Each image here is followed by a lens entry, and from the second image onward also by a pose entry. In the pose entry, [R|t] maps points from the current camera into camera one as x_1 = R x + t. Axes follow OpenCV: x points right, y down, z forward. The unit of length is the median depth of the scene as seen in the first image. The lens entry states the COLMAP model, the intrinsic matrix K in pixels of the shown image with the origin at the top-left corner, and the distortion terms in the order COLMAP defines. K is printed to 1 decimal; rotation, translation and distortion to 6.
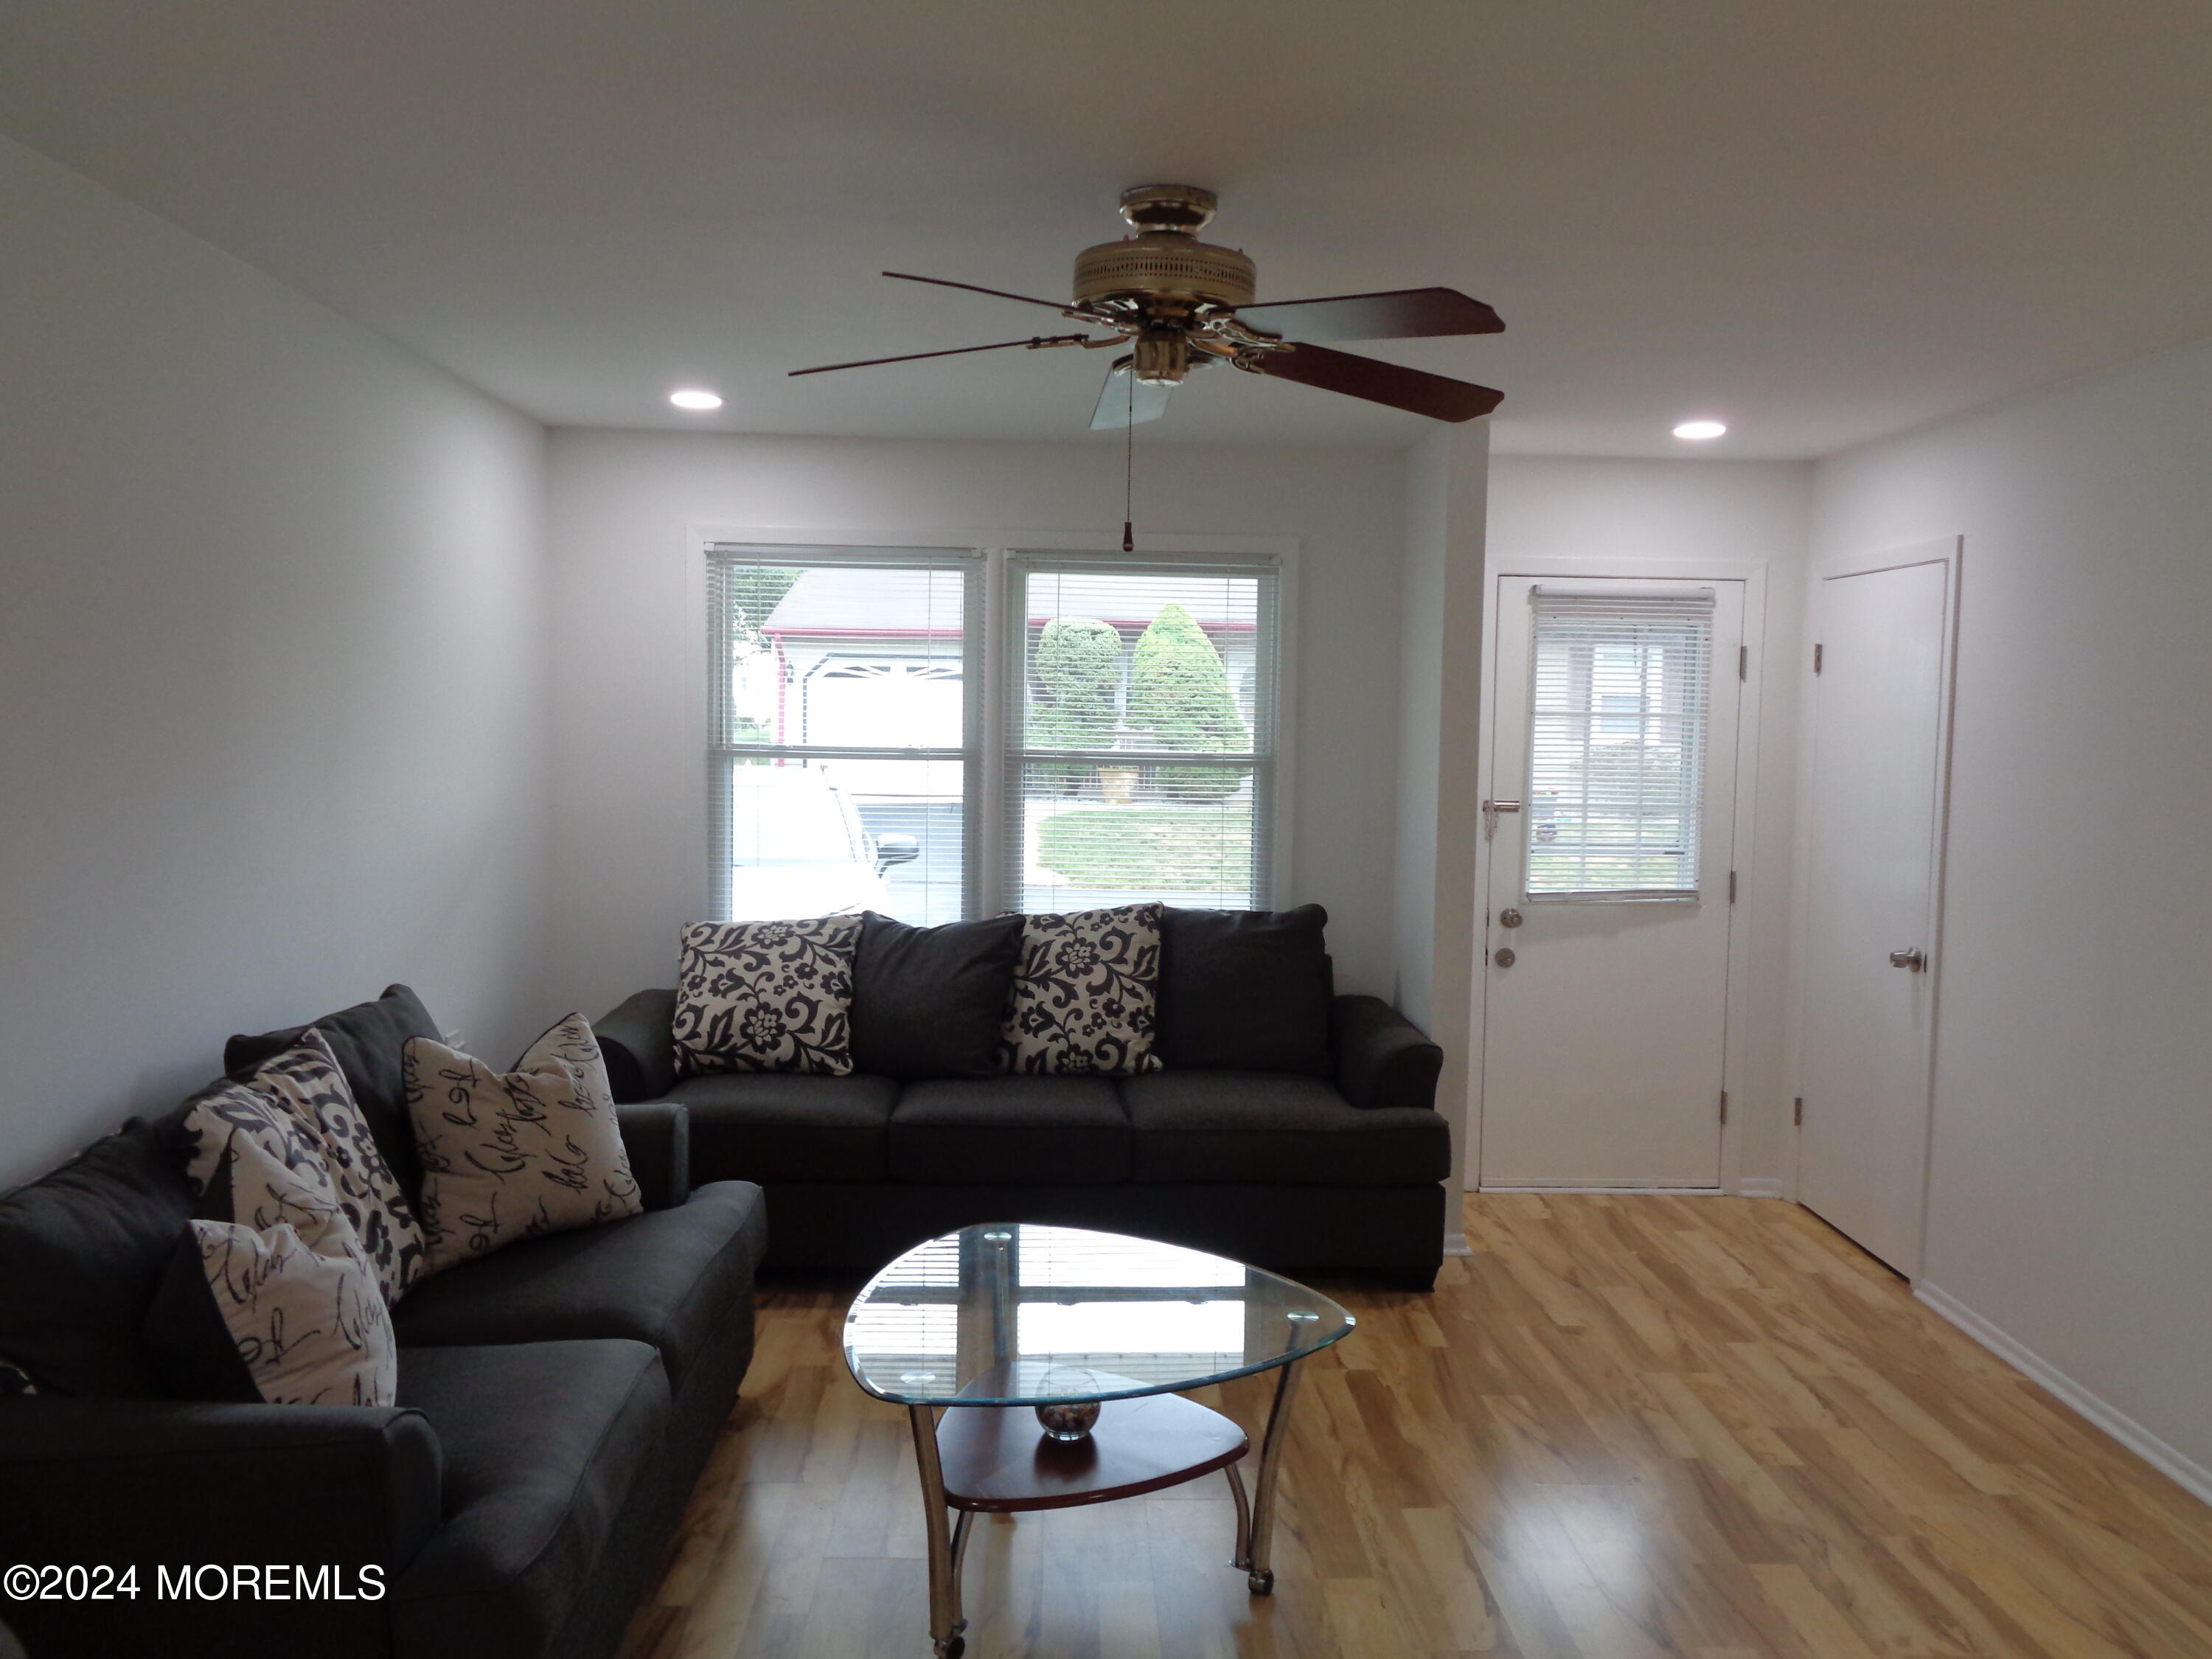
lens RADIAL K [[1659.0, 0, 1111.1], [0, 1659.0, 817.1], [0, 0, 1]] dist [0.001346, 0.015927]
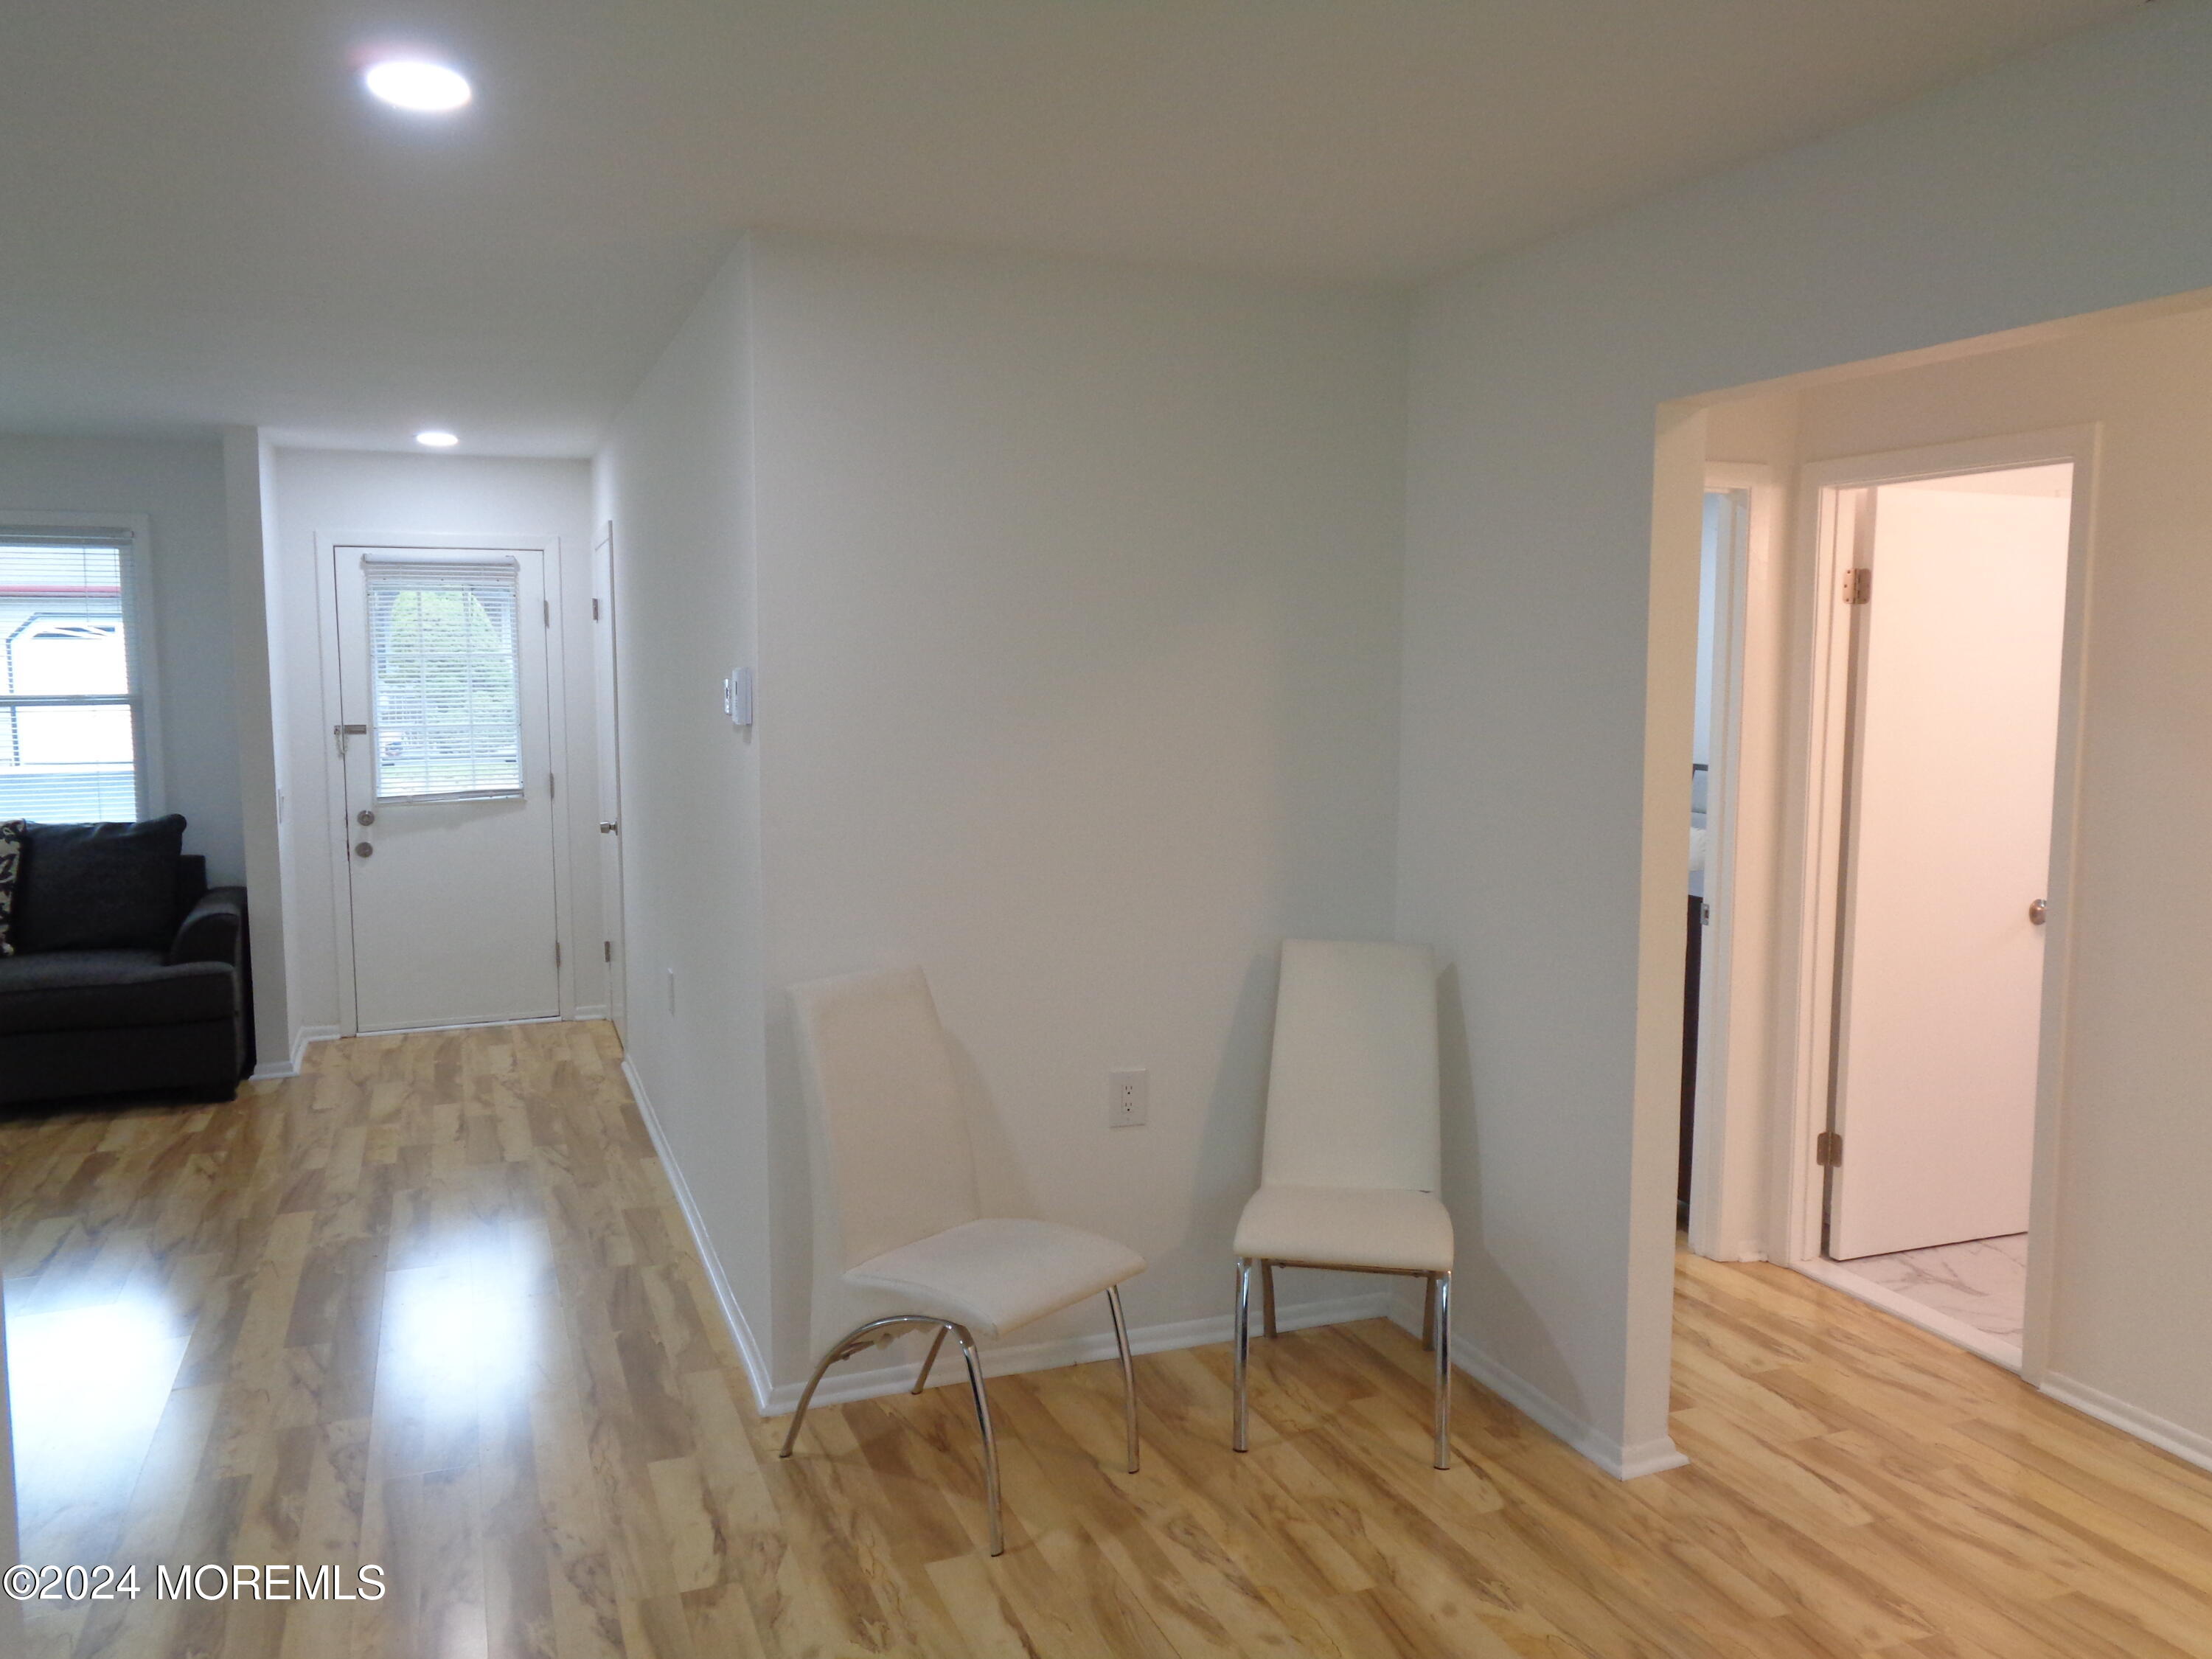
lens RADIAL K [[1659.0, 0, 1111.1], [0, 1659.0, 817.1], [0, 0, 1]] dist [0.001346, 0.015927]
pose [[0.940272, -0.054309, 0.336064, 0.353488], [0.044604, 0.998336, 0.036538, 0.039669], [-0.337489, -0.019366, 0.941130, -0.388331]]
